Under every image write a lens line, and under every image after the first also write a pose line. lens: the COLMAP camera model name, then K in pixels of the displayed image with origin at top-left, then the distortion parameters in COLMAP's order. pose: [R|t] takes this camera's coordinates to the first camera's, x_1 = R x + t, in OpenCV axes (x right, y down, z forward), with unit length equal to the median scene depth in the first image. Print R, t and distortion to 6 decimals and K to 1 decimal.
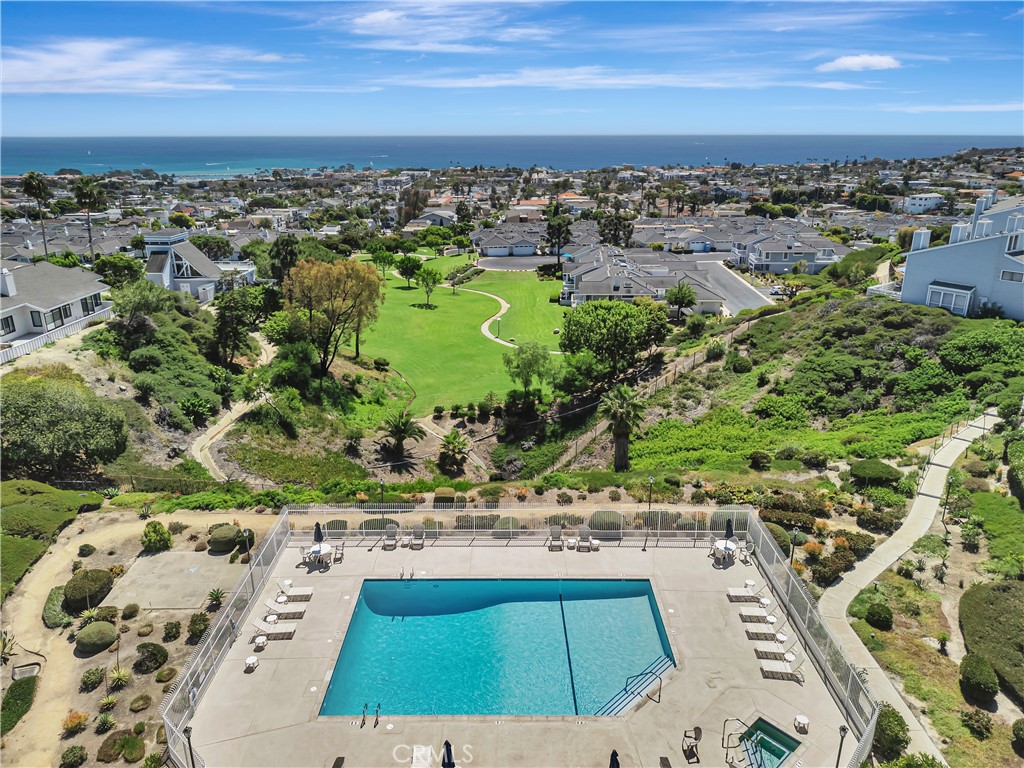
lens RADIAL K [[711.6, 0, 512.0], [0, 711.6, 384.0], [0, 0, 1]] dist [0.076441, -0.077385]
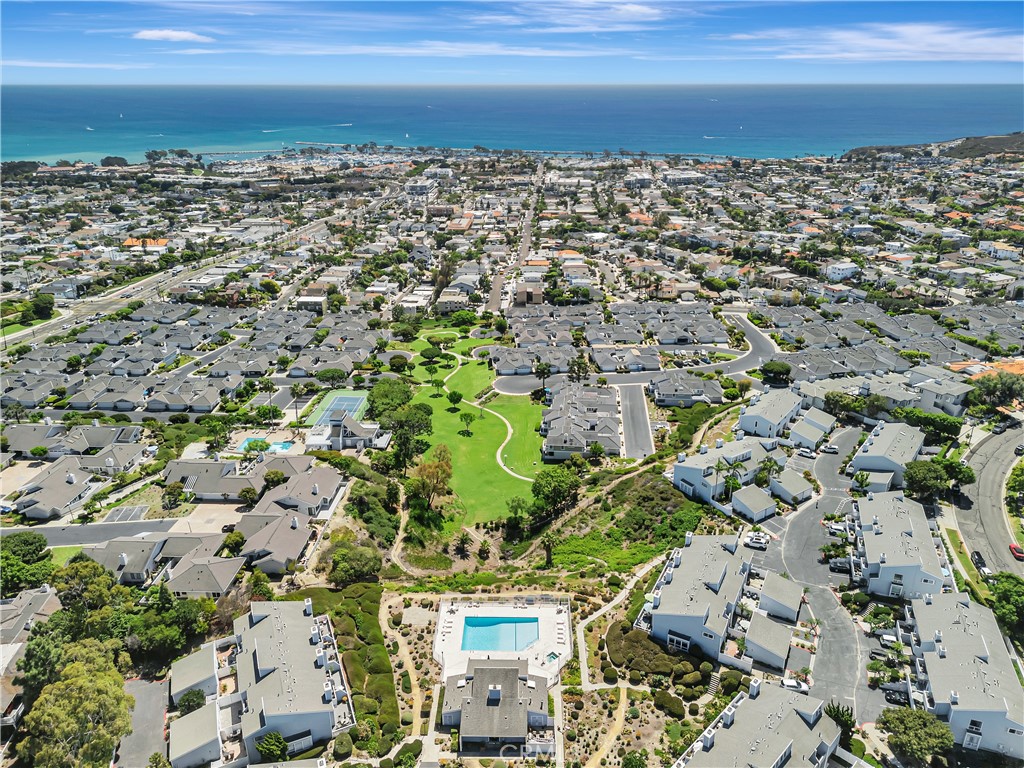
lens RADIAL K [[706.2, 0, 512.0], [0, 706.2, 384.0], [0, 0, 1]] dist [0.083845, -0.081566]
pose [[0.999683, 0.002336, -0.025071, 0.069716], [-0.000748, 0.998004, 0.063147, -0.603872], [0.025168, -0.063109, 0.997689, -1.356877]]
